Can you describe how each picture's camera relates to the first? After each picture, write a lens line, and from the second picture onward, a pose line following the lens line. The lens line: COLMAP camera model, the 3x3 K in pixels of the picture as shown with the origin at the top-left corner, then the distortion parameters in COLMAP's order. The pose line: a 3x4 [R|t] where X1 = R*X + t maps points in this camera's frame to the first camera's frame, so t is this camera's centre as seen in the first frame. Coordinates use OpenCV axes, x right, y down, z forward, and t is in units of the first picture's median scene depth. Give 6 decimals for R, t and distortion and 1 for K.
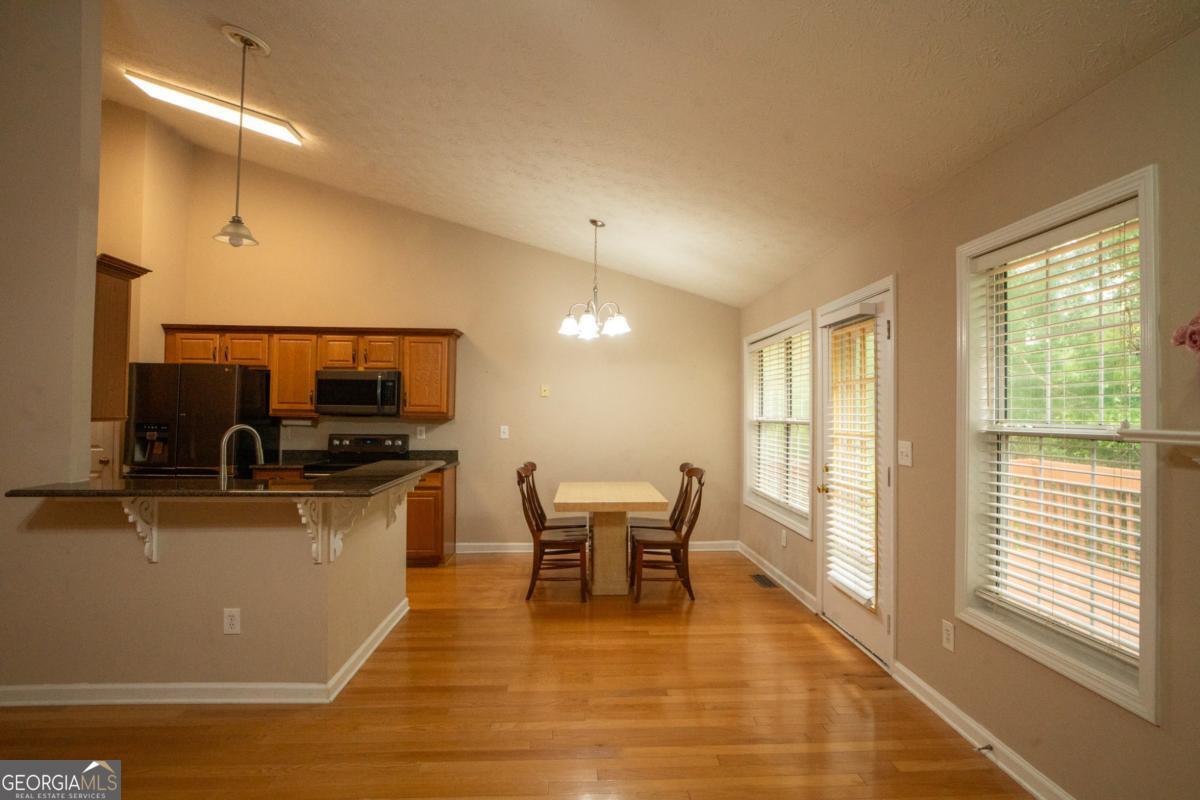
lens RADIAL K [[619.7, 0, 587.0], [0, 619.7, 399.5], [0, 0, 1]] dist [-0.044793, 0.030425]
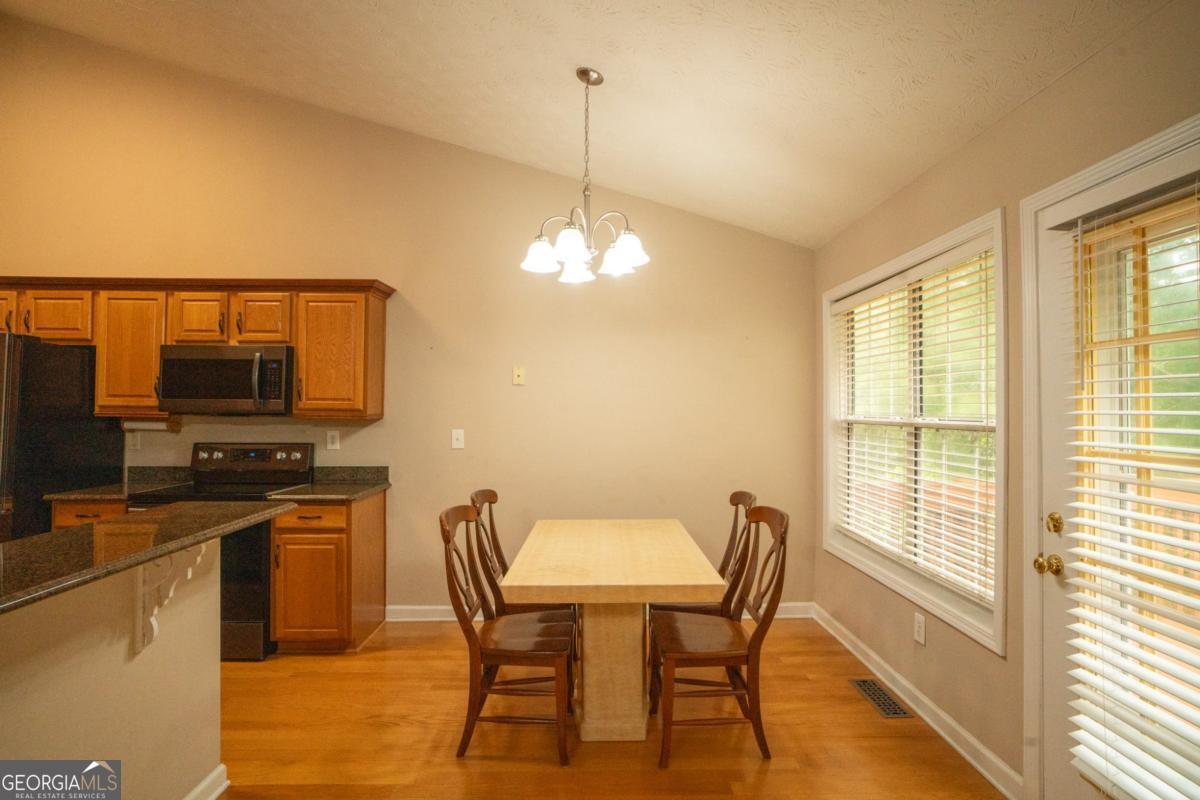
lens RADIAL K [[619.7, 0, 587.0], [0, 619.7, 399.5], [0, 0, 1]] dist [-0.044793, 0.030425]
pose [[0.999639, -0.004040, -0.026575, 0.024097], [0.004237, 0.999964, 0.007375, 0.006654], [0.026544, -0.007485, 0.999620, 0.368444]]
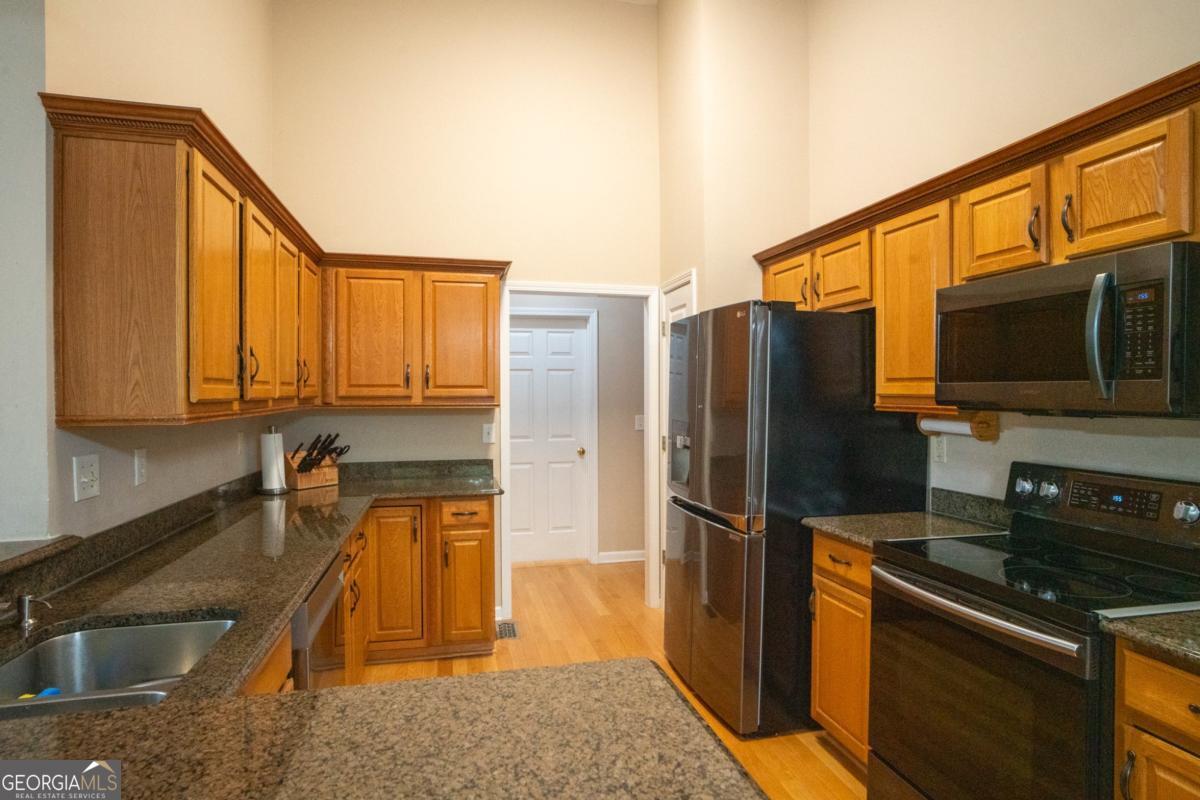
lens RADIAL K [[648.9, 0, 602.1], [0, 648.9, 397.8], [0, 0, 1]] dist [-0.056774, 0.034308]
pose [[0.200240, -0.002329, -0.979744, -0.098610], [0.024940, 0.999685, 0.002721, 0.011482], [0.979429, -0.024980, 0.200235, 0.717071]]
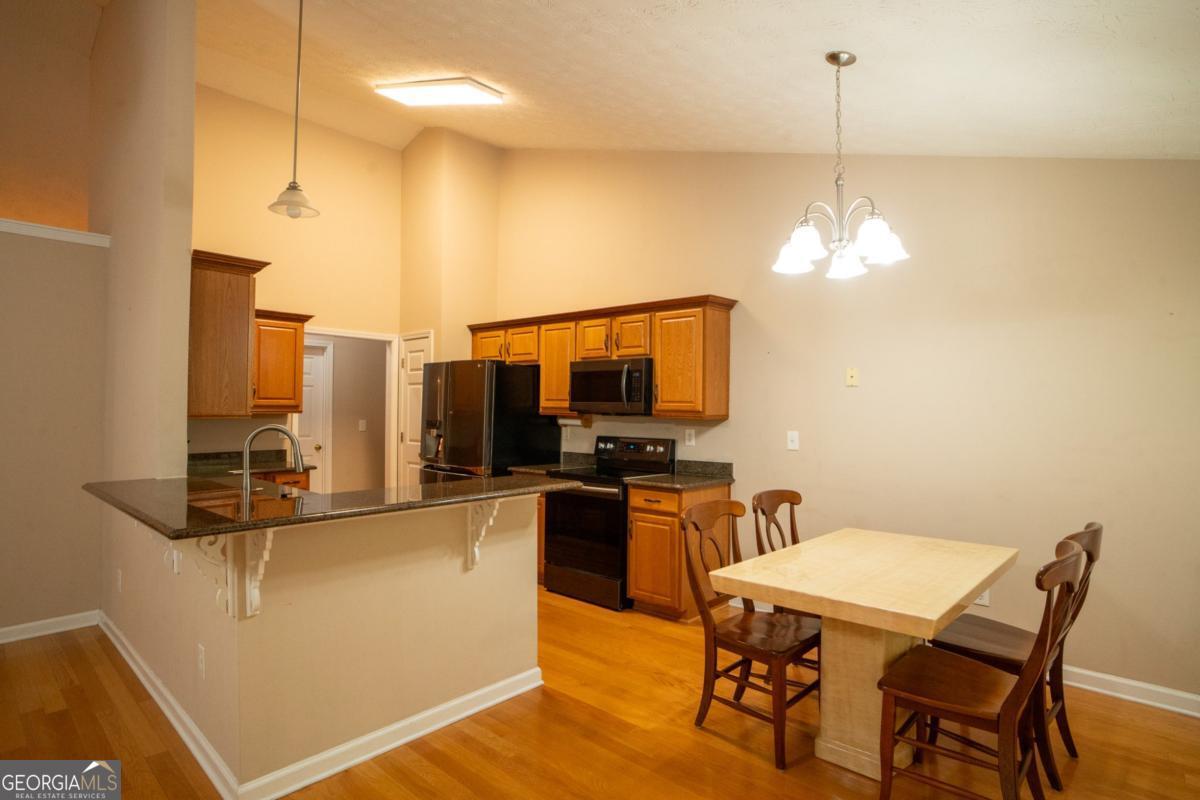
lens RADIAL K [[618.2, 0, 600.0], [0, 618.2, 400.0], [0, 0, 1]] dist [-0.025146, 0.000234]
pose [[0.716109, -0.009471, -0.697924, 0.198279], [0.011991, 0.999927, -0.001266, 0.007528], [0.697885, -0.007463, 0.716171, 0.401233]]
